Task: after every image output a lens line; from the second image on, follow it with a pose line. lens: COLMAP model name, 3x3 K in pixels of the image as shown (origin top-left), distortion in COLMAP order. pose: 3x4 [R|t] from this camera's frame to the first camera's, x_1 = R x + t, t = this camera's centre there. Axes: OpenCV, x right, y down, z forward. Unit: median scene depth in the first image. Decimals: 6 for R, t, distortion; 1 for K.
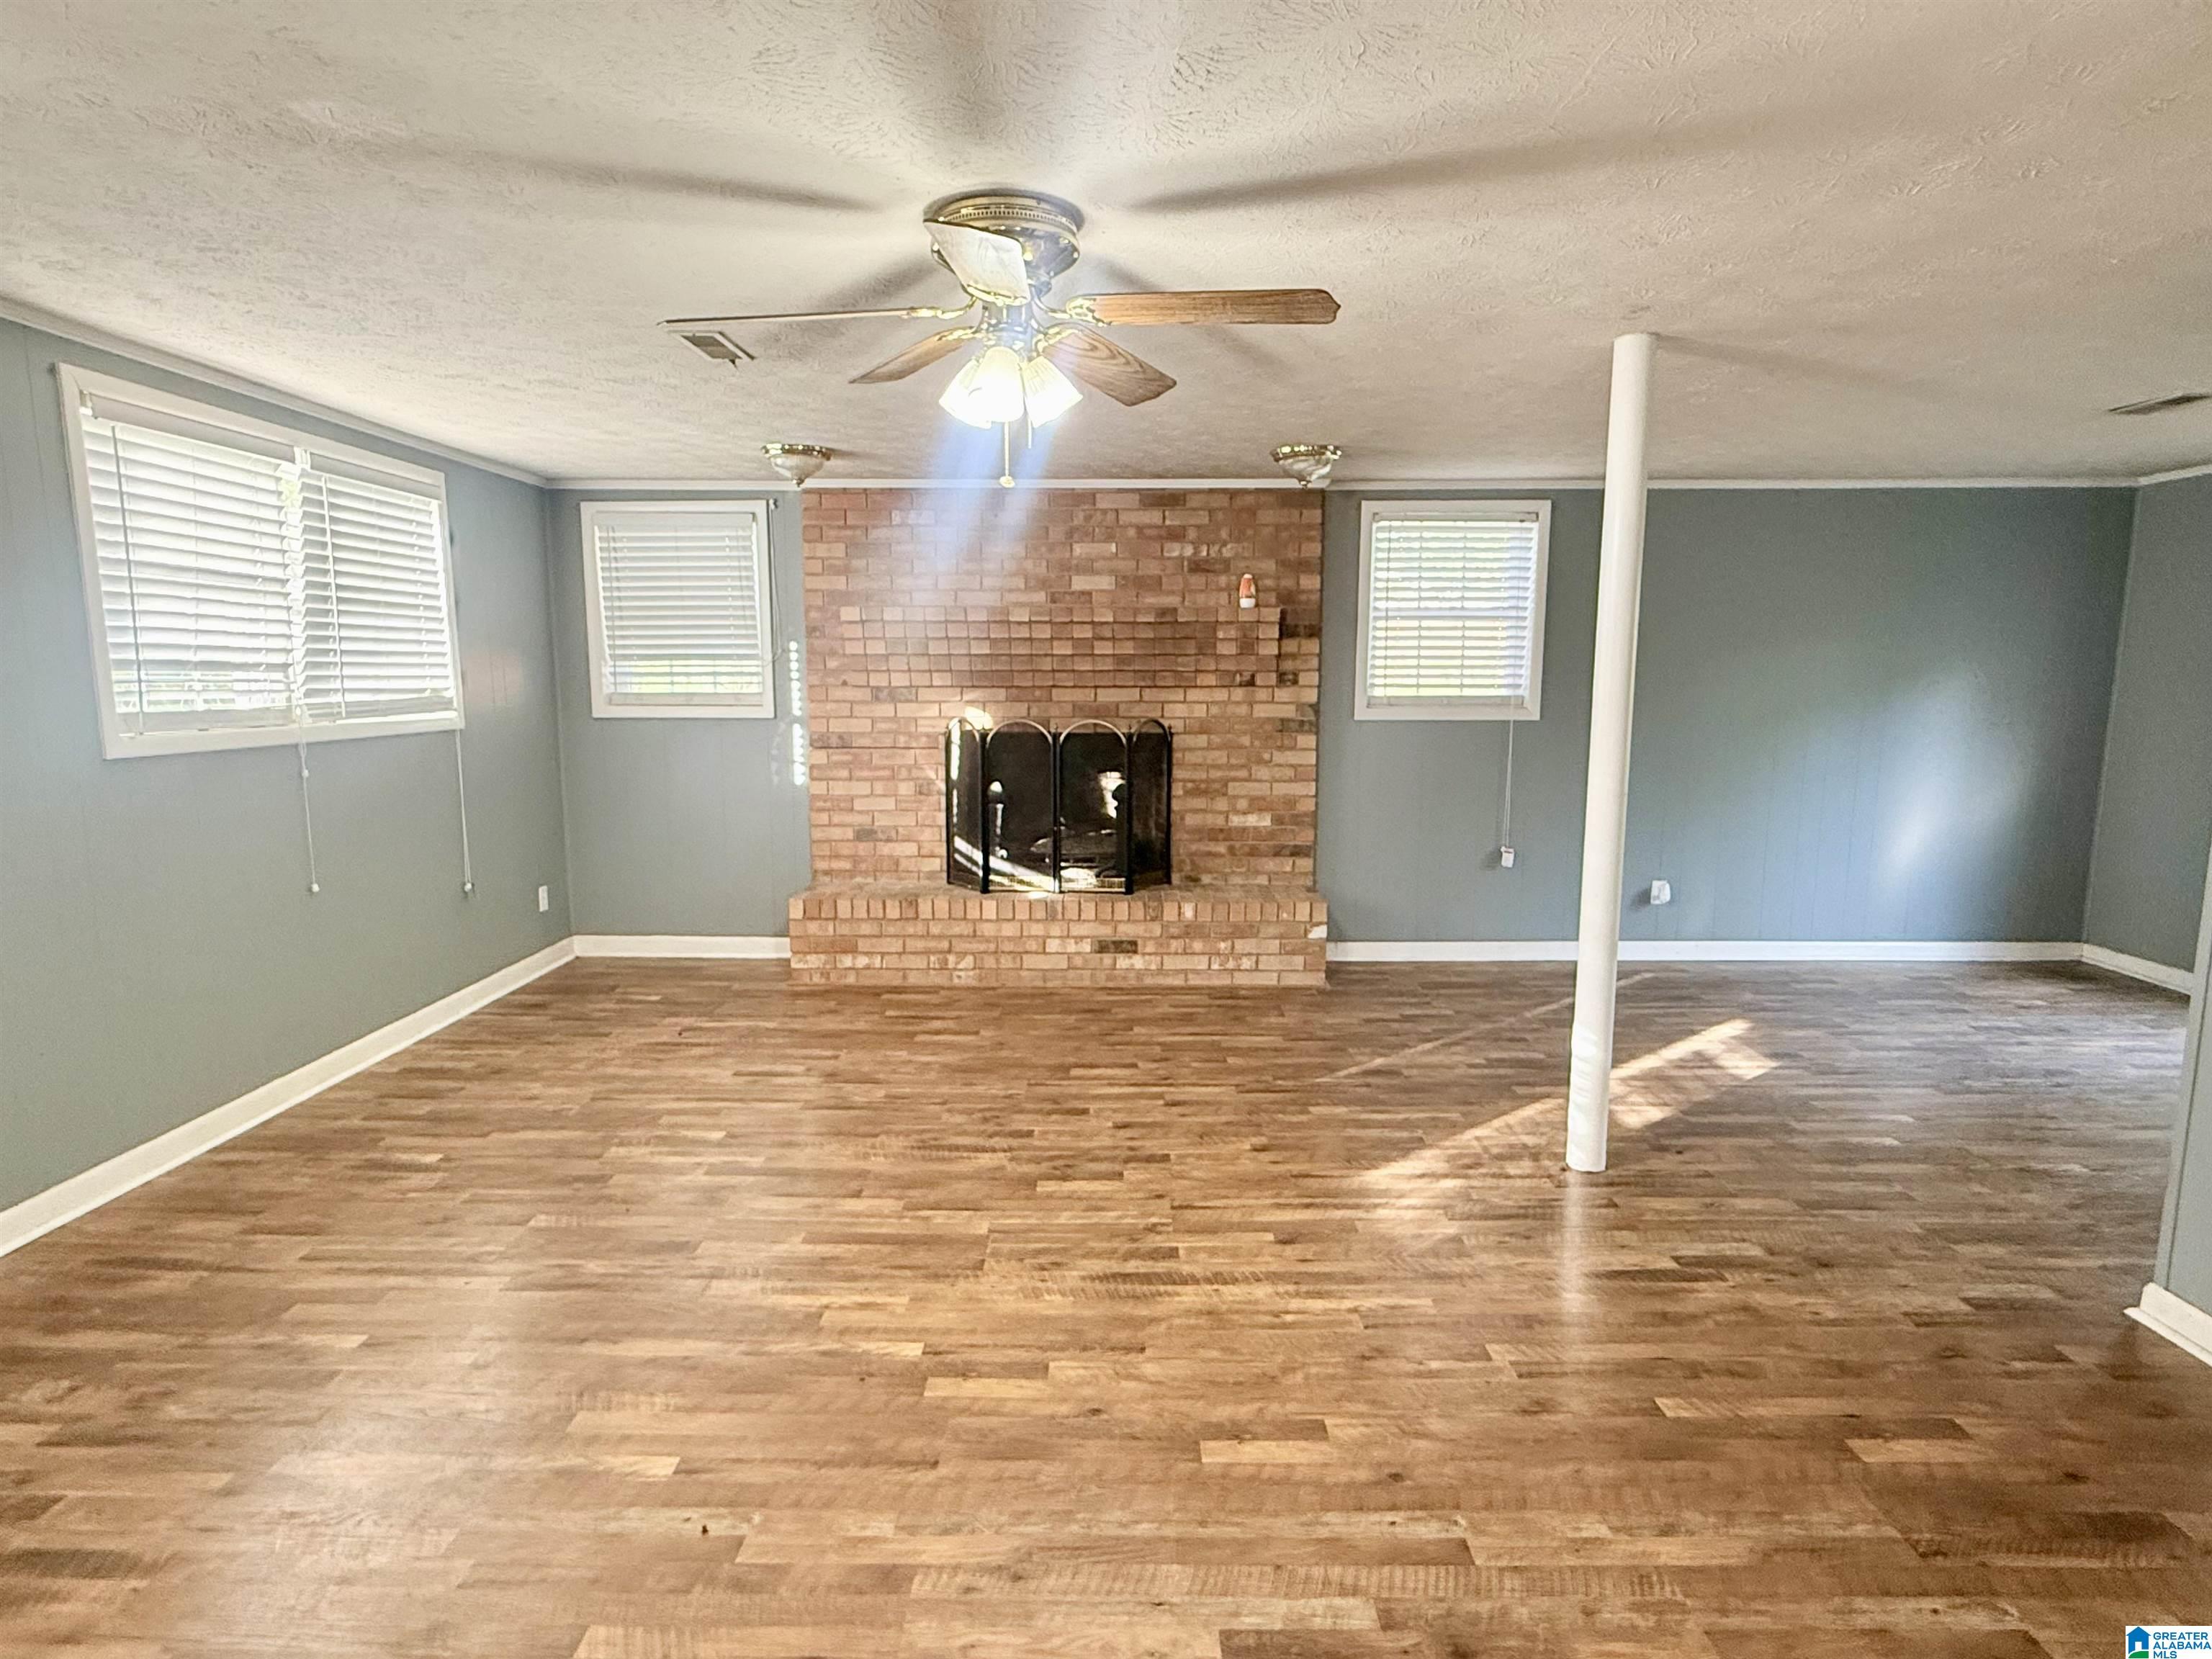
lens RADIAL K [[1188.0, 0, 1106.0], [0, 1188.0, 829.5], [0, 0, 1]] dist [0.004158, -0.000380]
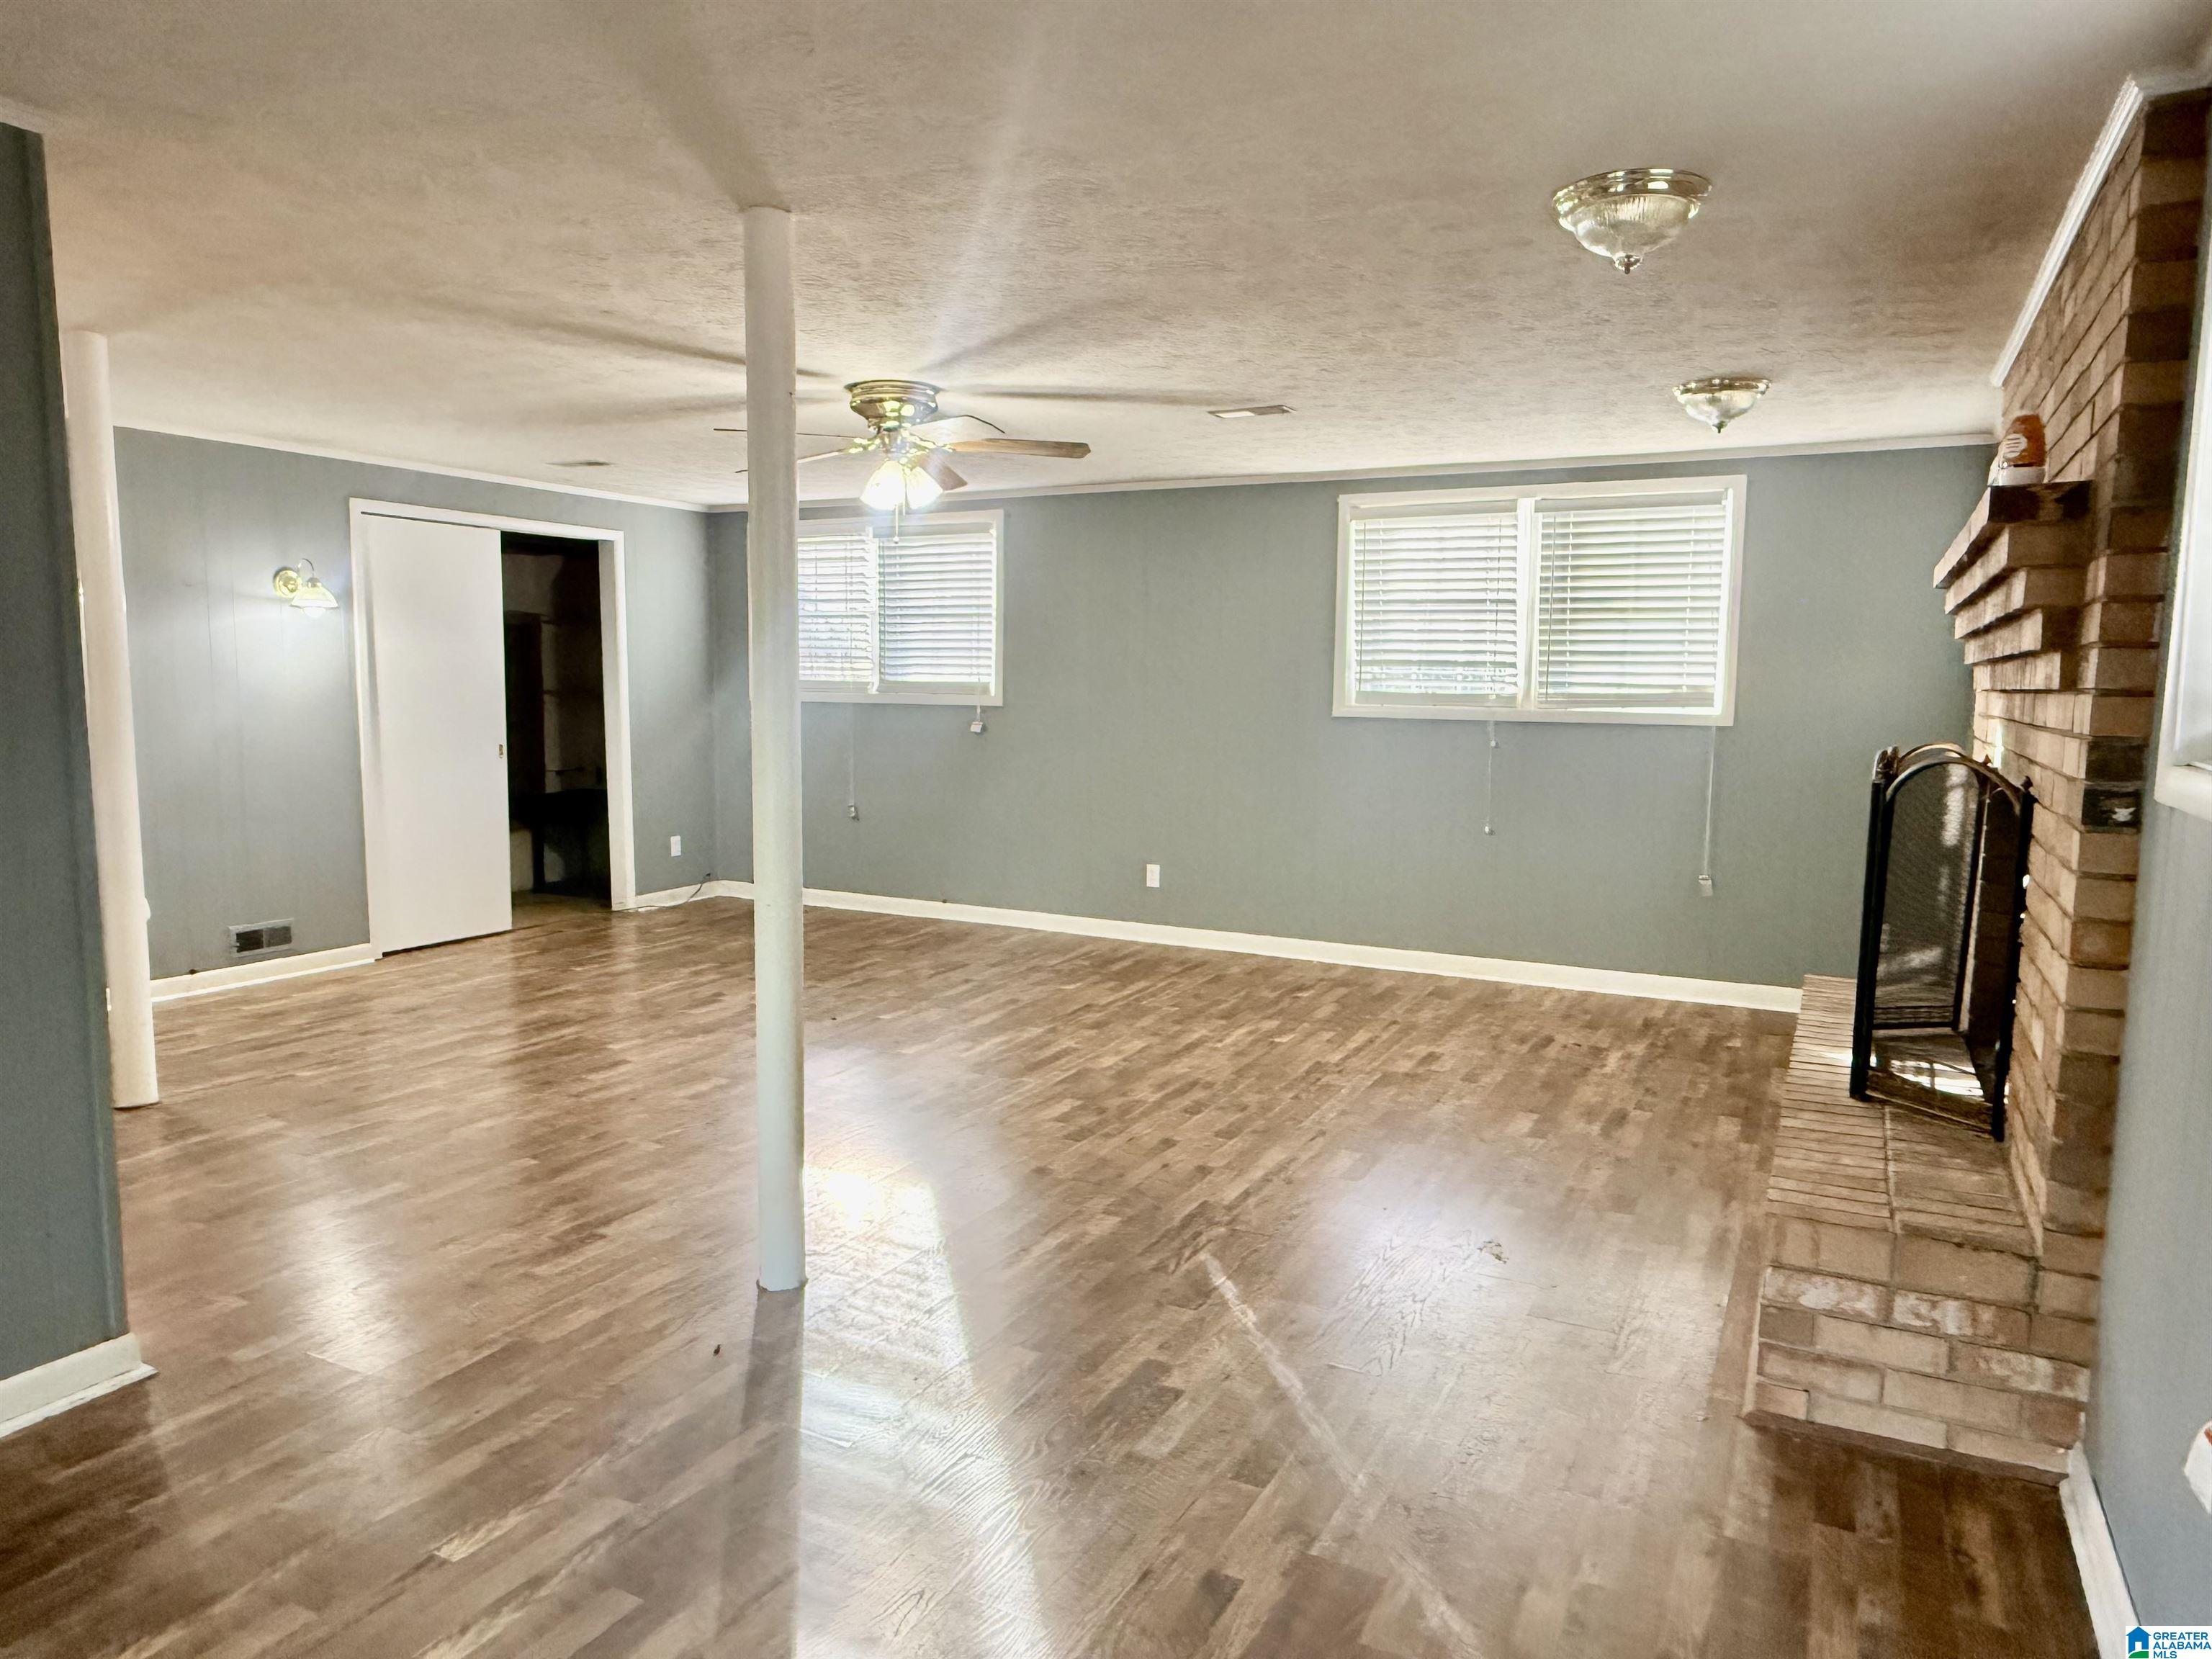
lens RADIAL K [[1430.3, 0, 1106.0], [0, 1430.3, 829.5], [0, 0, 1]] dist [0.029245, 0.000003]
pose [[-0.454634, 0.087088, -0.886410, 0.713591], [-0.130943, 0.977859, 0.163233, -0.117960], [0.881000, 0.190280, -0.433165, 0.986284]]
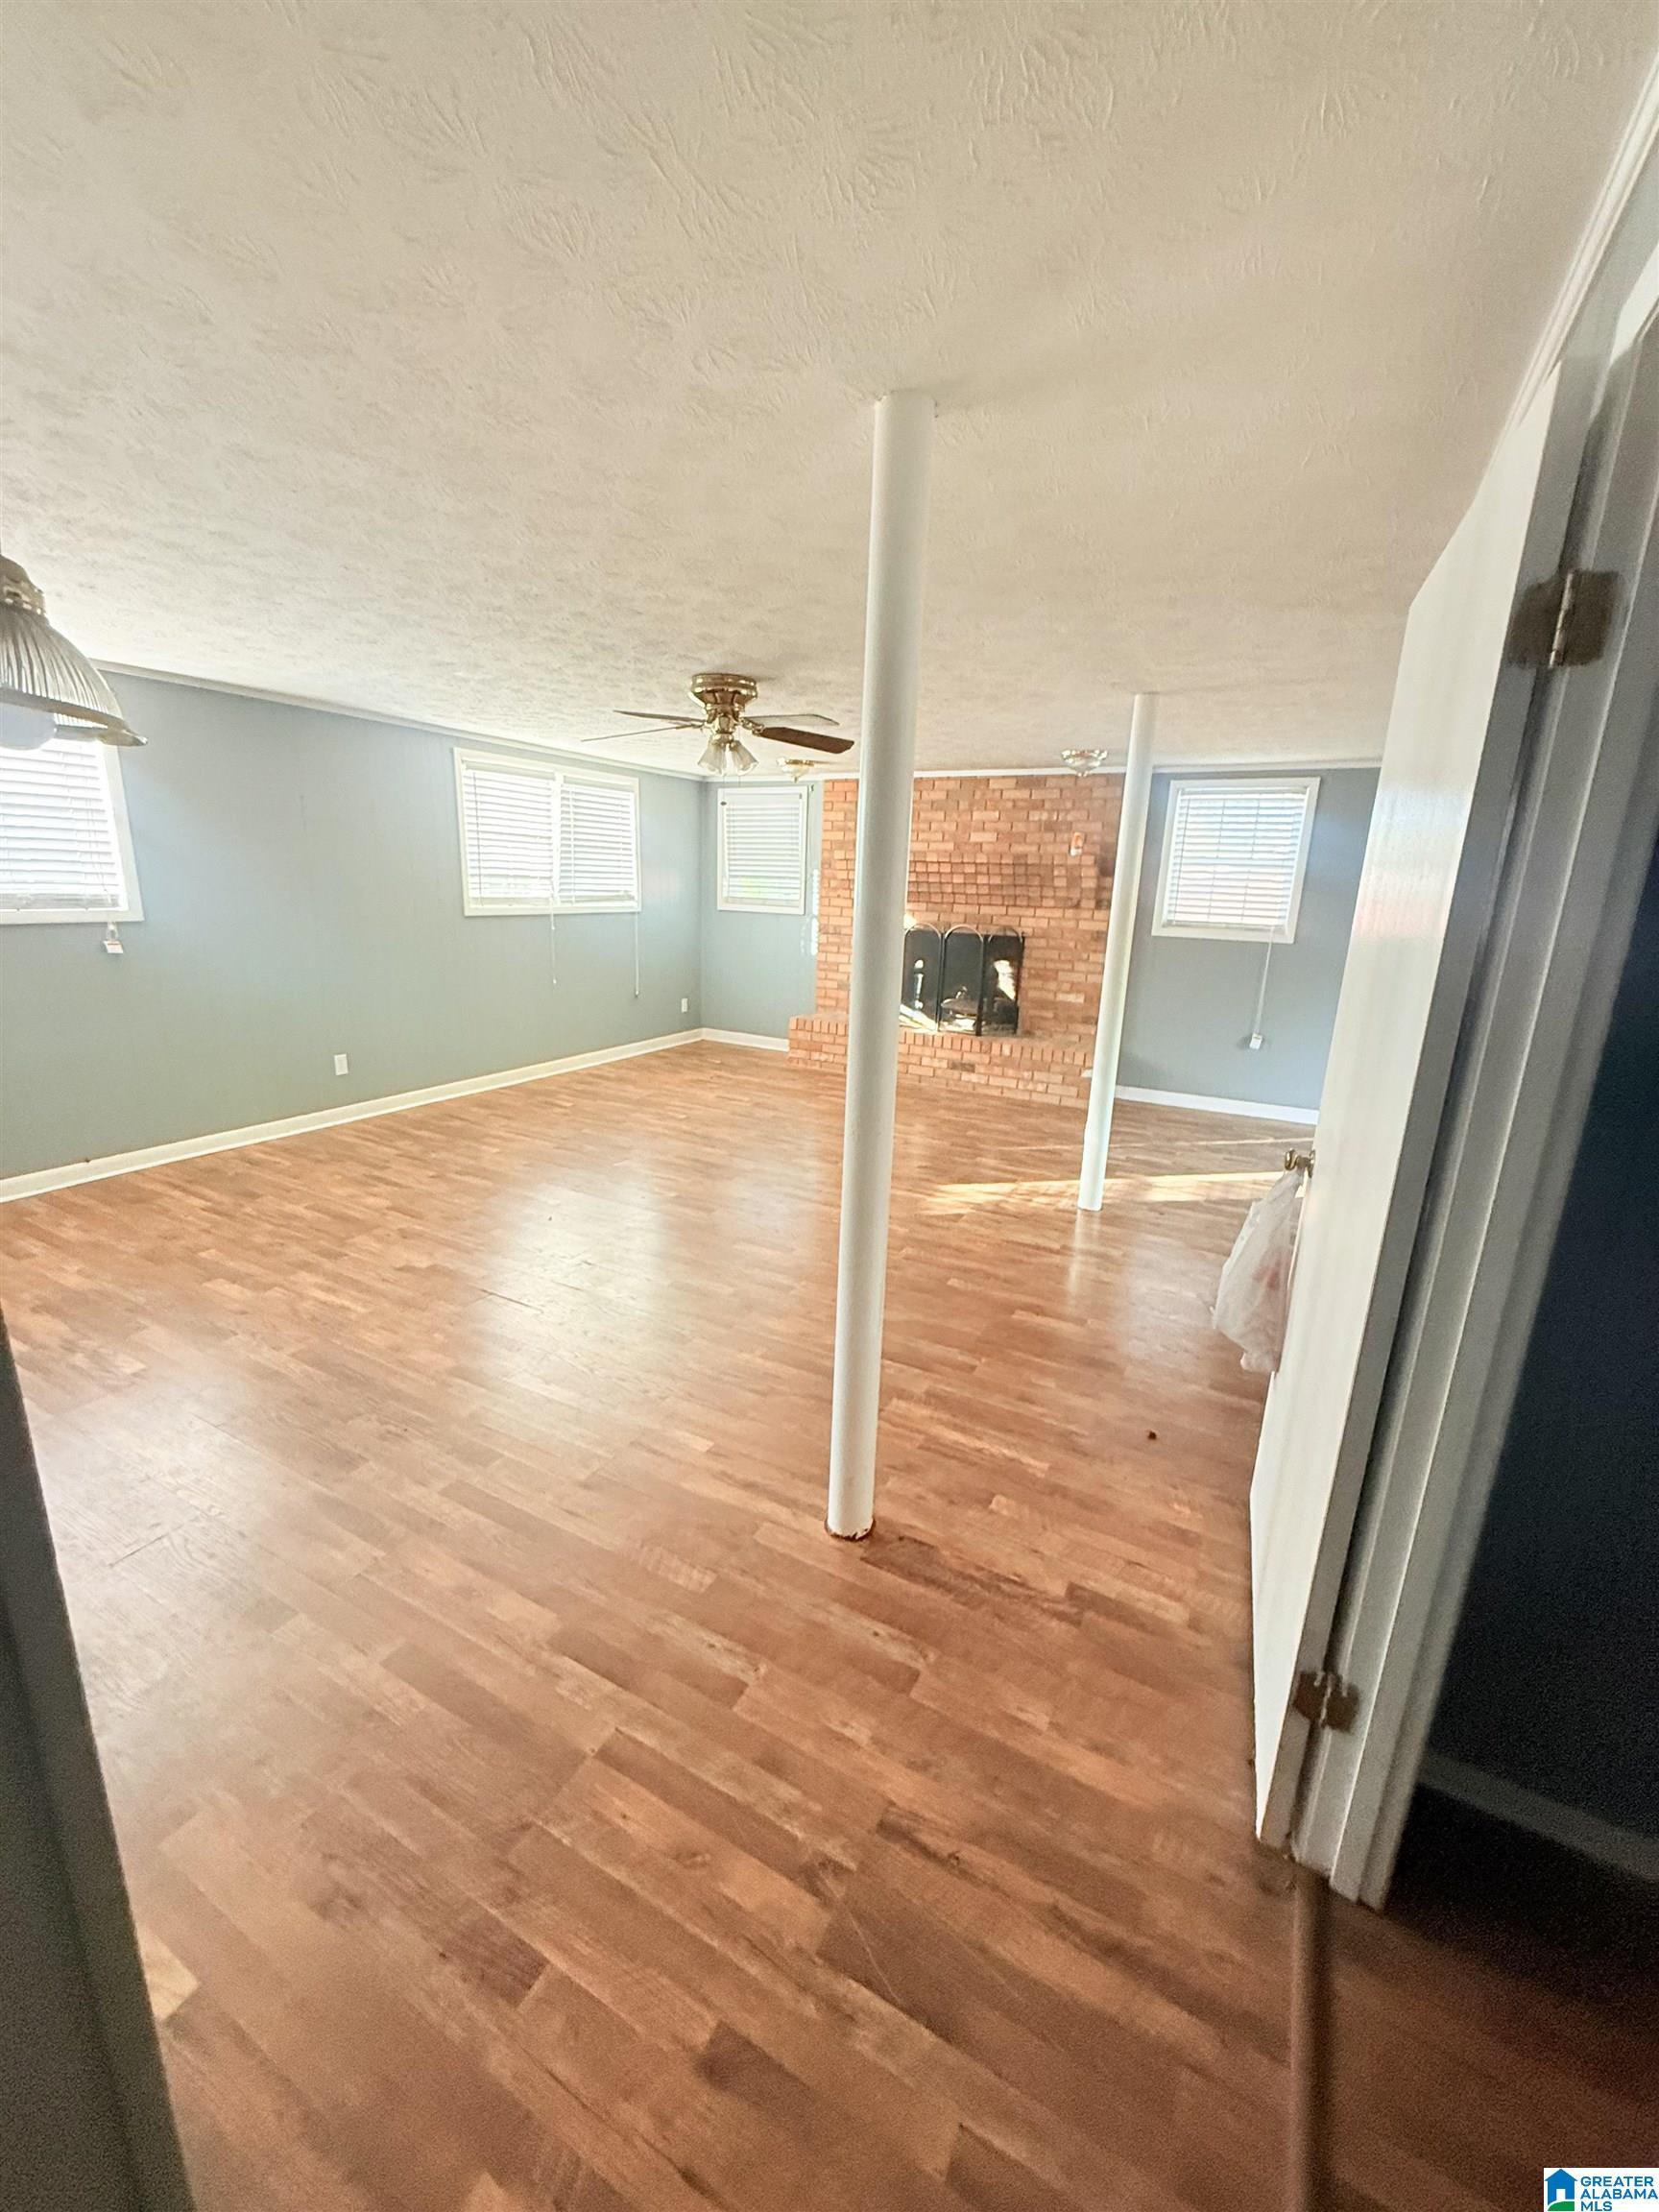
lens RADIAL K [[887.0, 0, 829.5], [0, 887.0, 1106.0], [0, 0, 1]] dist [-0.005649, 0.000243]
pose [[0.885982, 0.143454, -0.440972, 0.391577], [-0.094190, 0.986795, 0.131776, 0.008639], [0.454052, -0.075216, 0.887794, -0.167521]]
